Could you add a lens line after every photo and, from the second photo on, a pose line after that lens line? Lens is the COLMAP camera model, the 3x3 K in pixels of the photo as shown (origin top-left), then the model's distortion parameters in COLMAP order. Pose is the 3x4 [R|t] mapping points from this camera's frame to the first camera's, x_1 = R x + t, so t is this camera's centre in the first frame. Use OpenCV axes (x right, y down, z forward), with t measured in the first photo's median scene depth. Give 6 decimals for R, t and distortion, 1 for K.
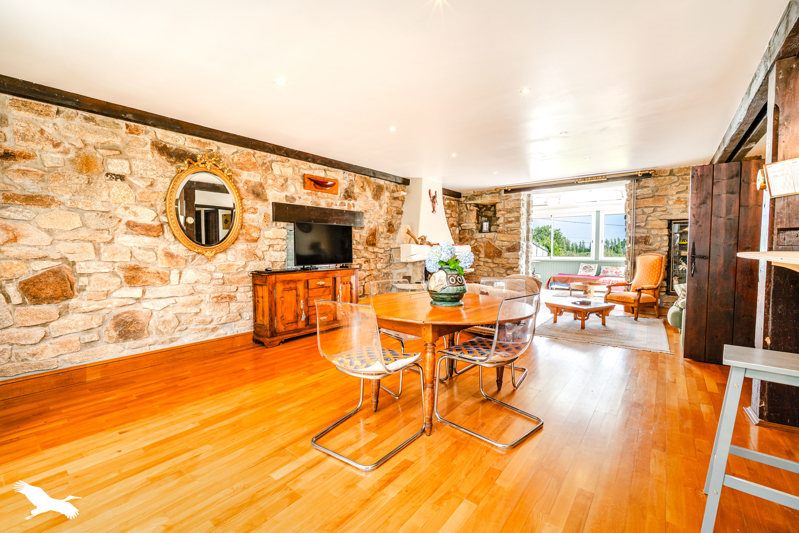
lens RADIAL K [[344.1, 0, 403.0], [0, 344.1, 266.2], [0, 0, 1]] dist [-0.002436, 0.000229]
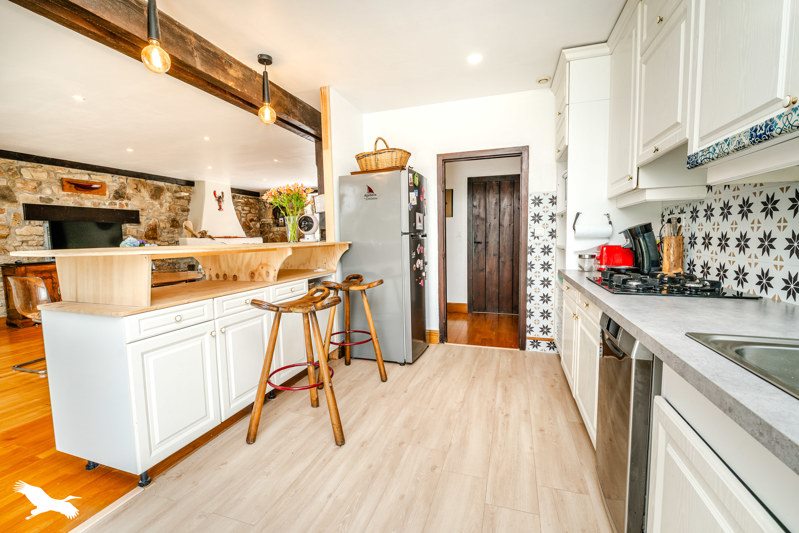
lens RADIAL K [[344.1, 0, 395.5], [0, 344.1, 265.7], [0, 0, 1]] dist [-0.002436, 0.000229]
pose [[0.945485, -0.042188, 0.322922, 0.337531], [0.033812, 0.998931, 0.031506, 0.021614], [-0.323906, -0.018870, 0.945901, -0.394500]]
